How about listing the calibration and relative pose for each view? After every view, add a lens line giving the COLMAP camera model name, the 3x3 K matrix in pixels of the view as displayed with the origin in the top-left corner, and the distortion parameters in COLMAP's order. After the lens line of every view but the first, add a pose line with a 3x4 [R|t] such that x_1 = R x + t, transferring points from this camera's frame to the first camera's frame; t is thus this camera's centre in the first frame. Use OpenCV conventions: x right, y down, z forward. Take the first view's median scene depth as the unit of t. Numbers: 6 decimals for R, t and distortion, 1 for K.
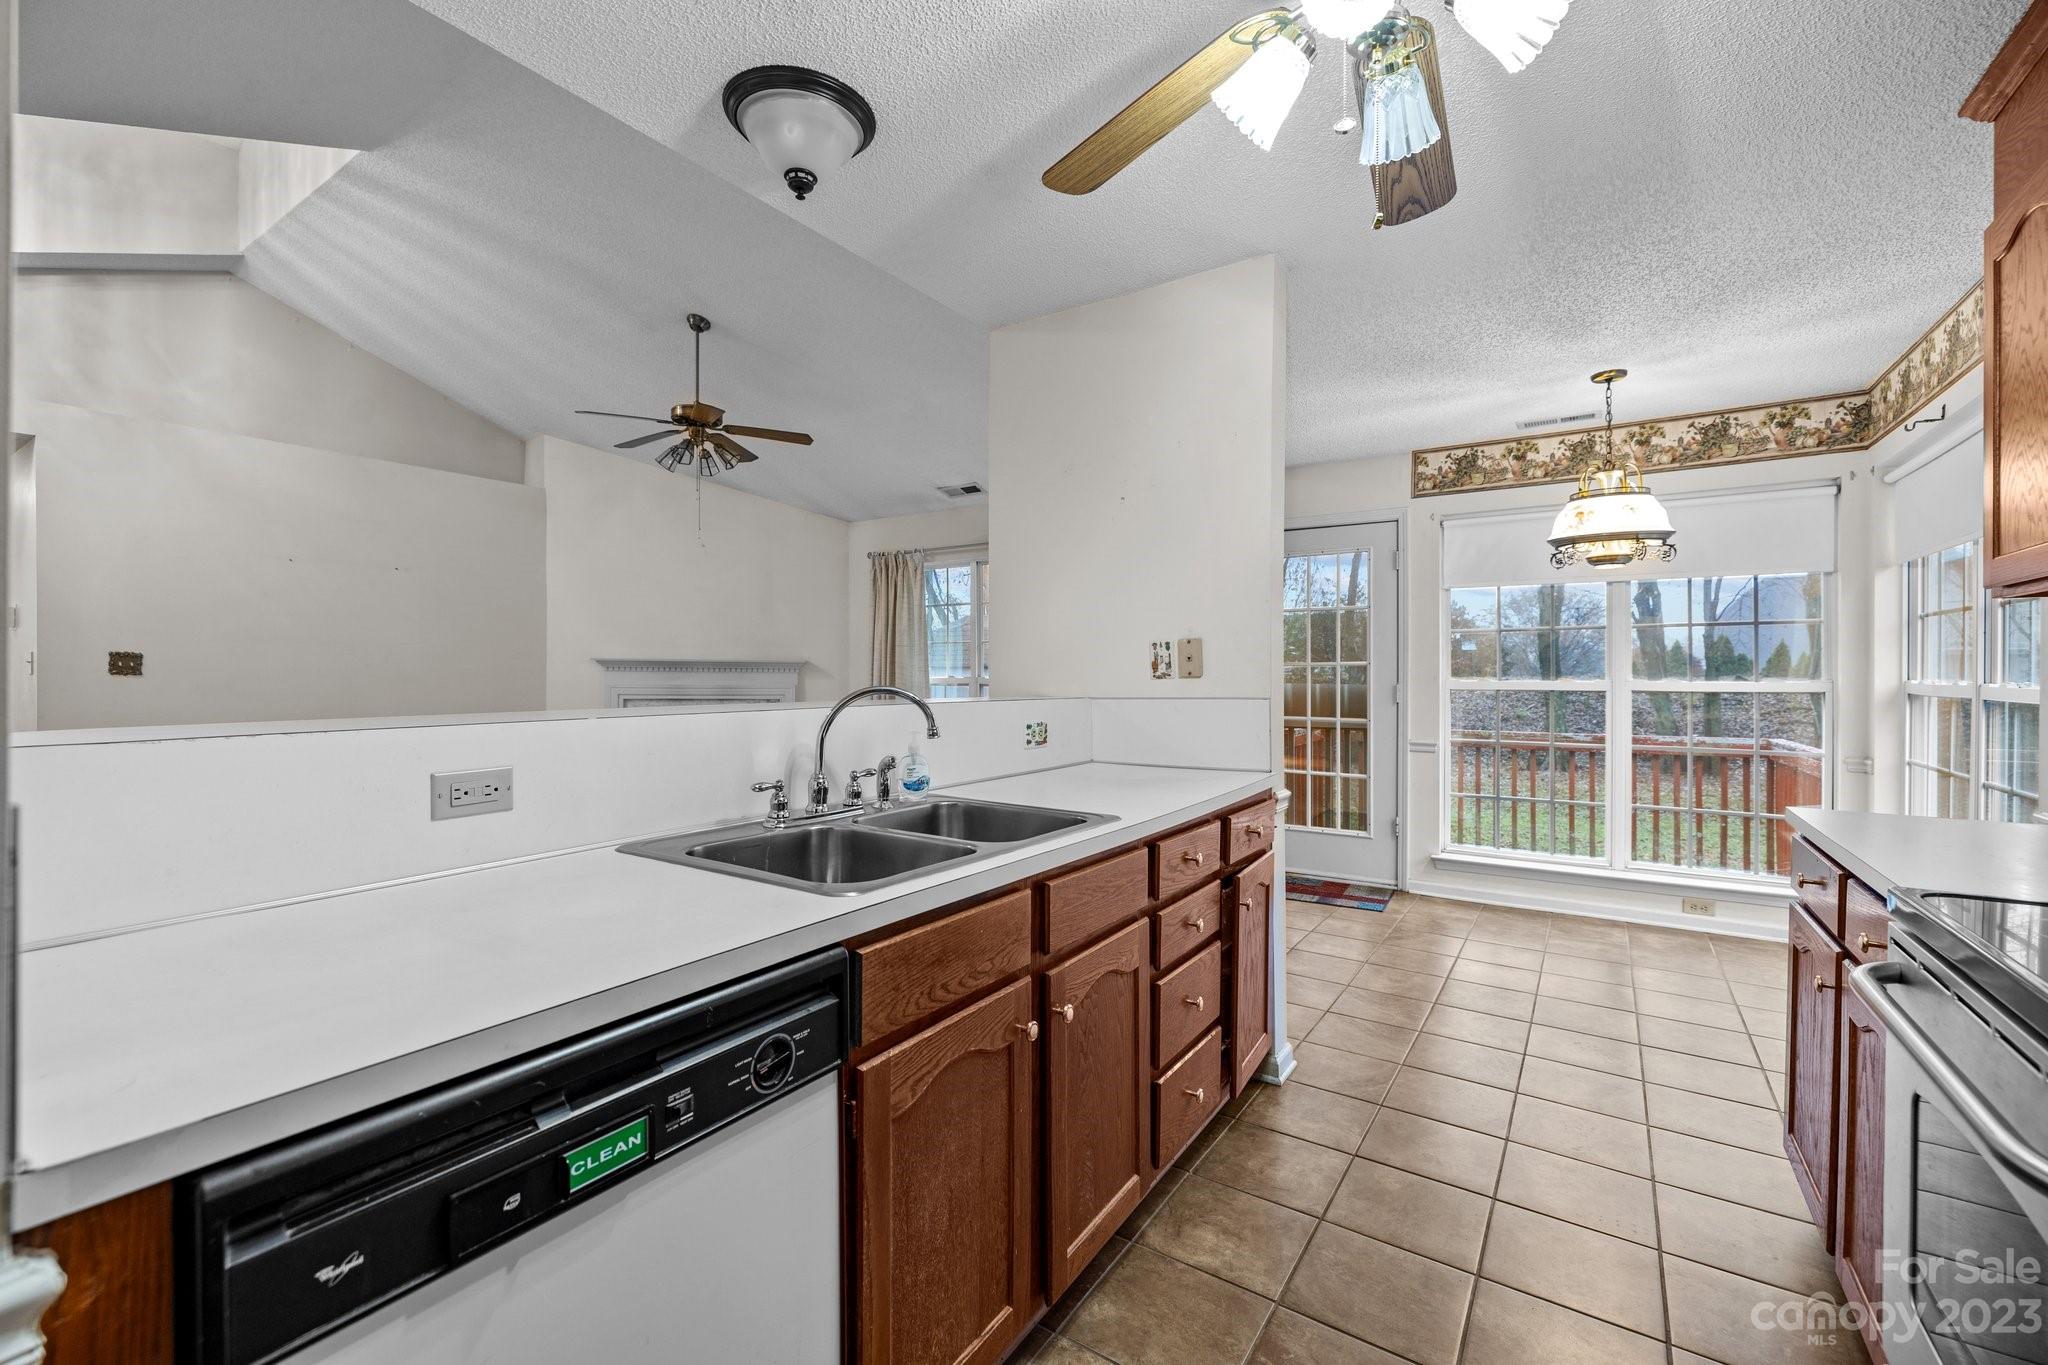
lens RADIAL K [[863.9, 0, 1015.6], [0, 863.9, 673.7], [0, 0, 1]] dist [-0.000738, -0.000421]
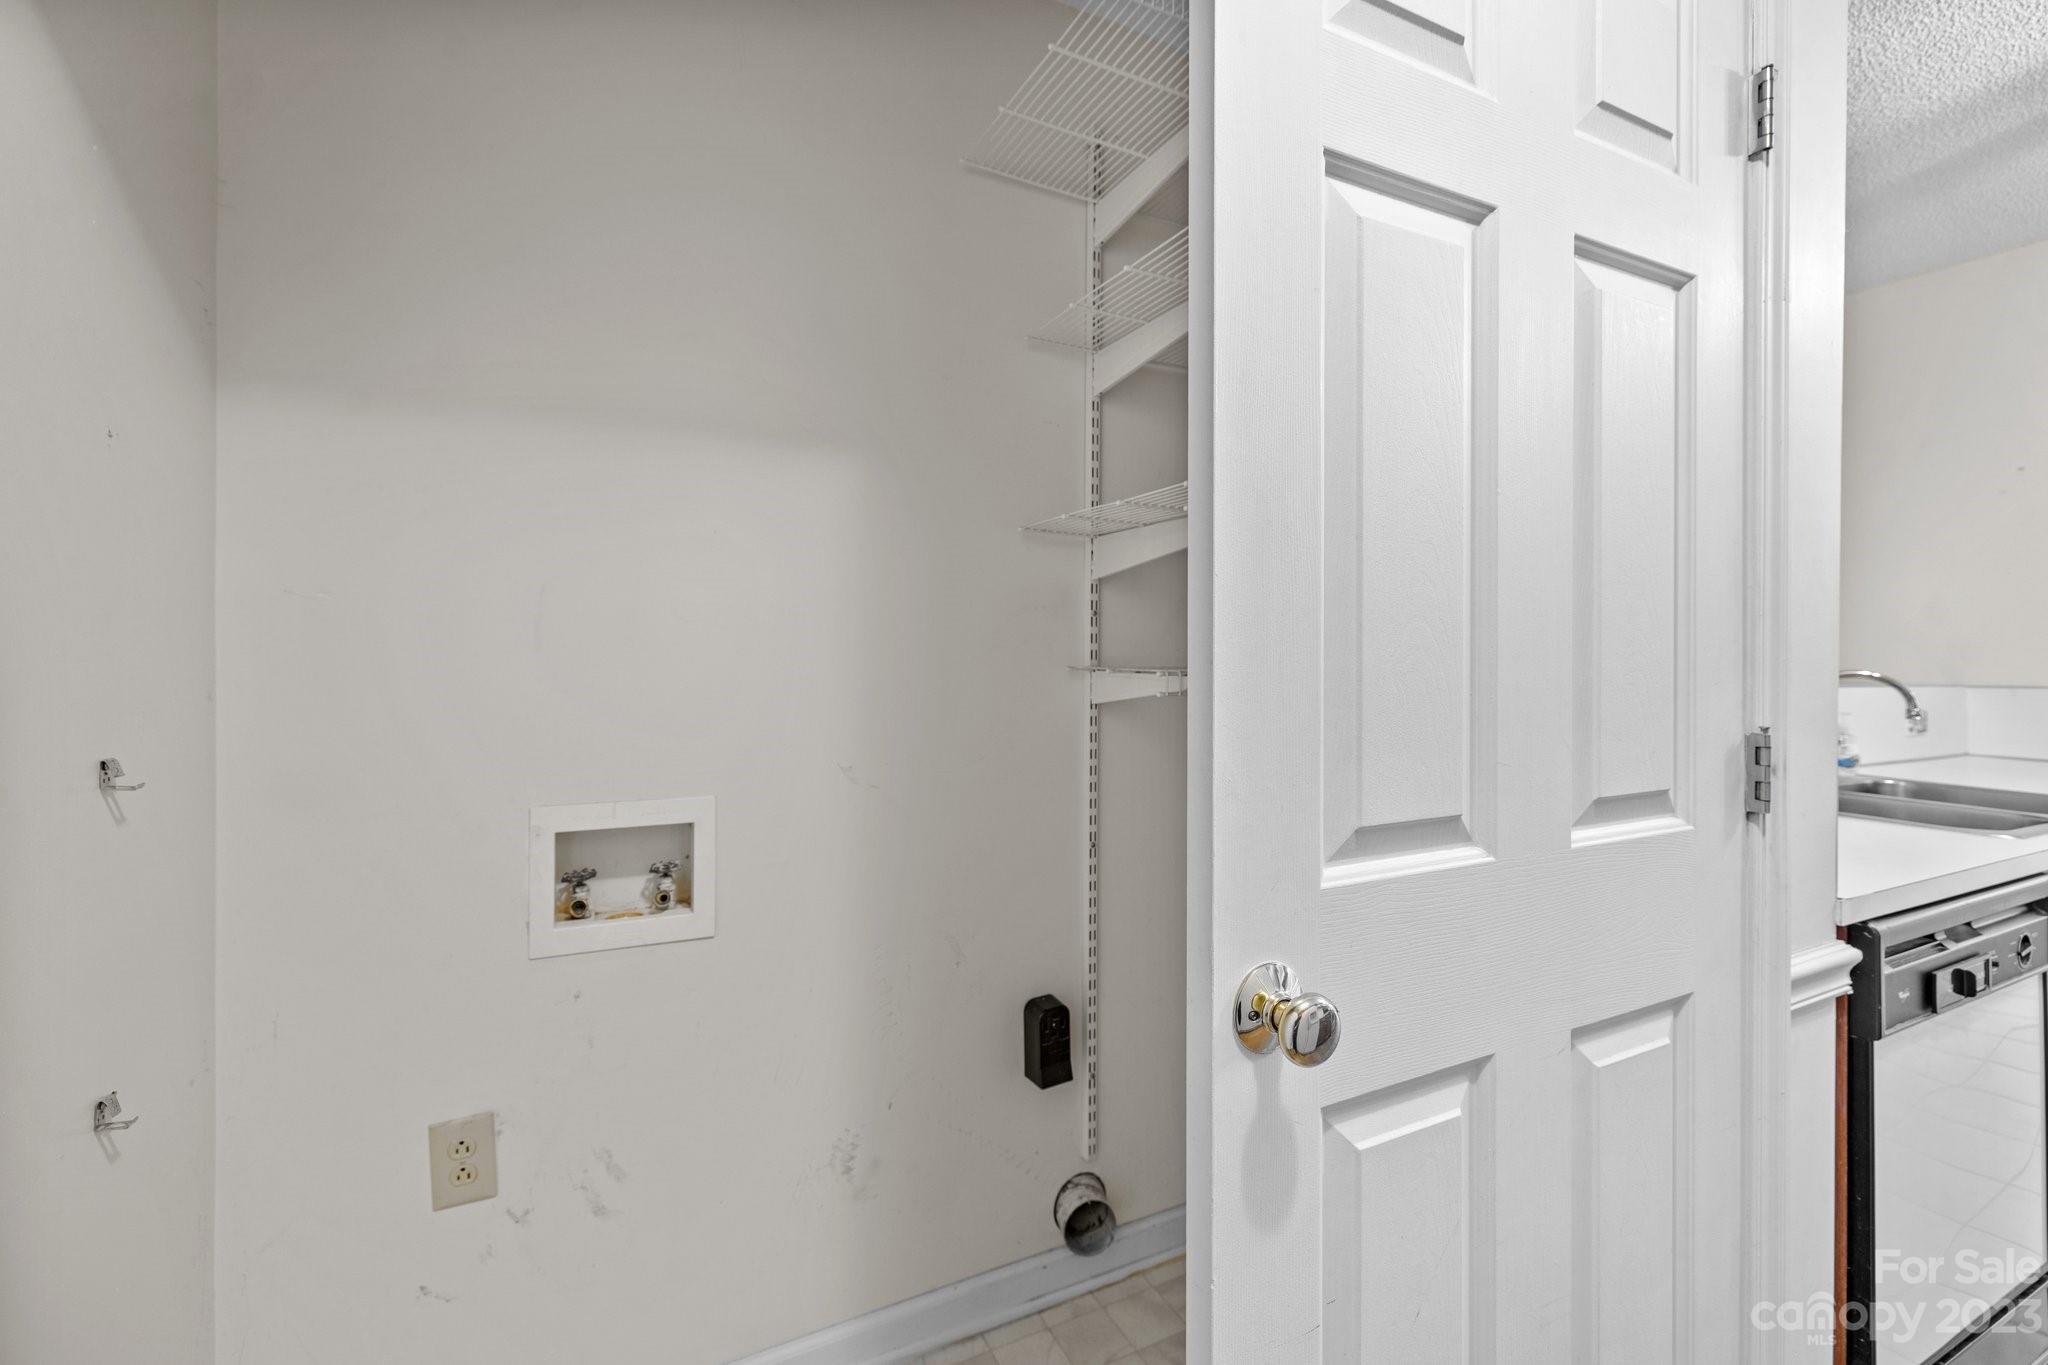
lens RADIAL K [[863.9, 0, 1024.9], [0, 863.9, 662.6], [0, 0, 1]] dist [-0.000738, -0.000421]
pose [[0.863287, -0.000760, -0.504714, -0.260341], [0.001032, 0.999999, 0.000259, 0.001092], [0.504713, -0.000745, 0.863287, -0.257862]]
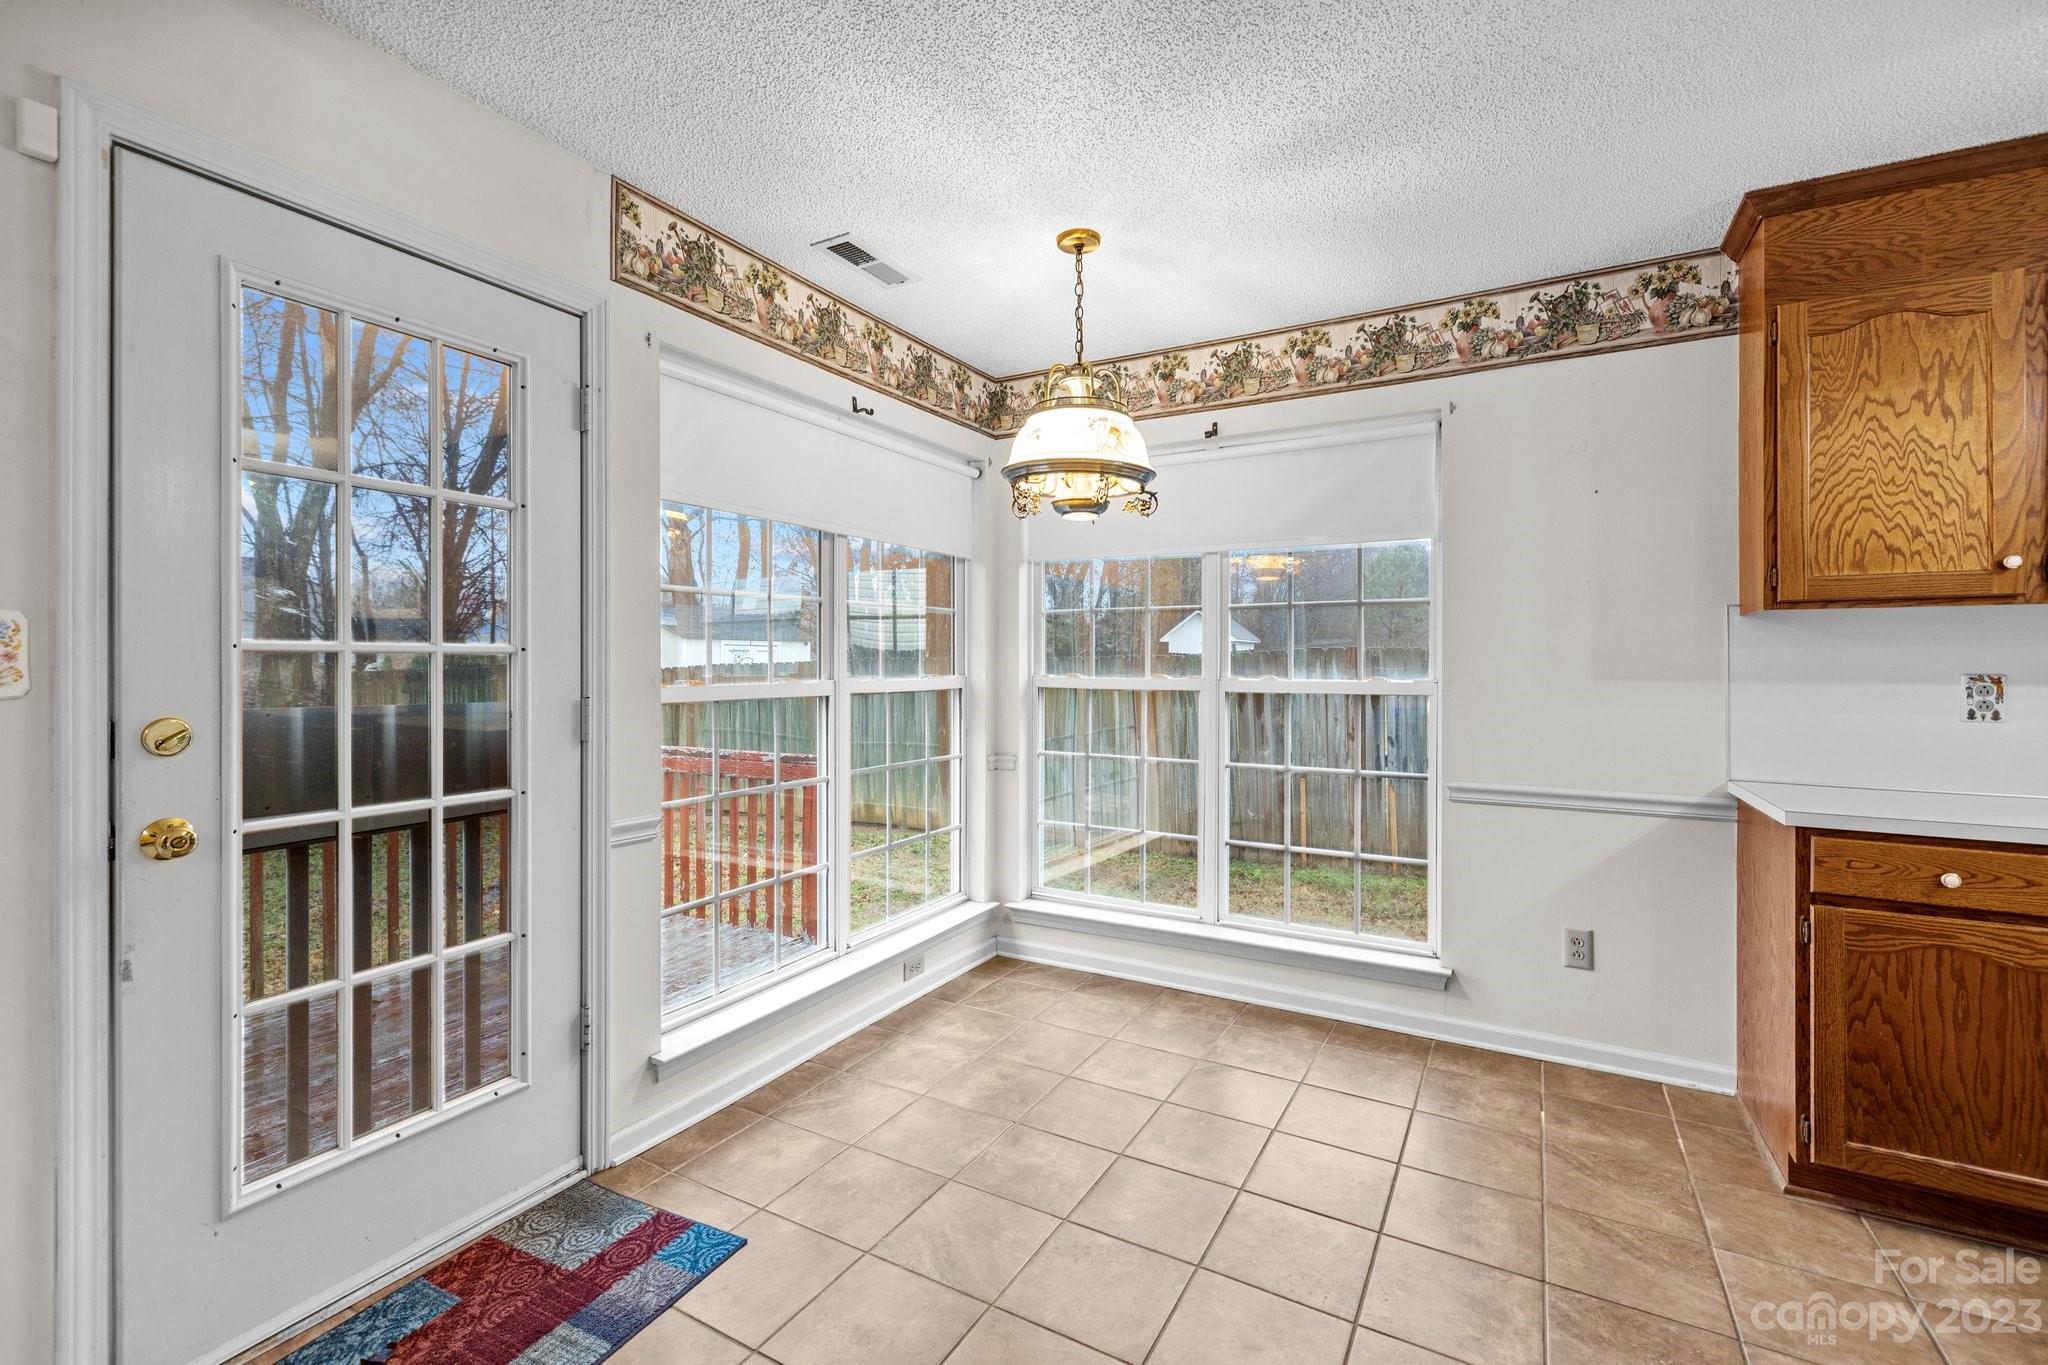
lens RADIAL K [[863.9, 0, 1007.8], [0, 863.9, 659.9], [0, 0, 1]] dist [-0.000738, -0.000421]
pose [[-0.061087, -0.001482, 0.998131, -0.000866], [-0.001353, 0.999998, 0.001402, -0.009653], [-0.998132, -0.001265, -0.061089, 1.116189]]
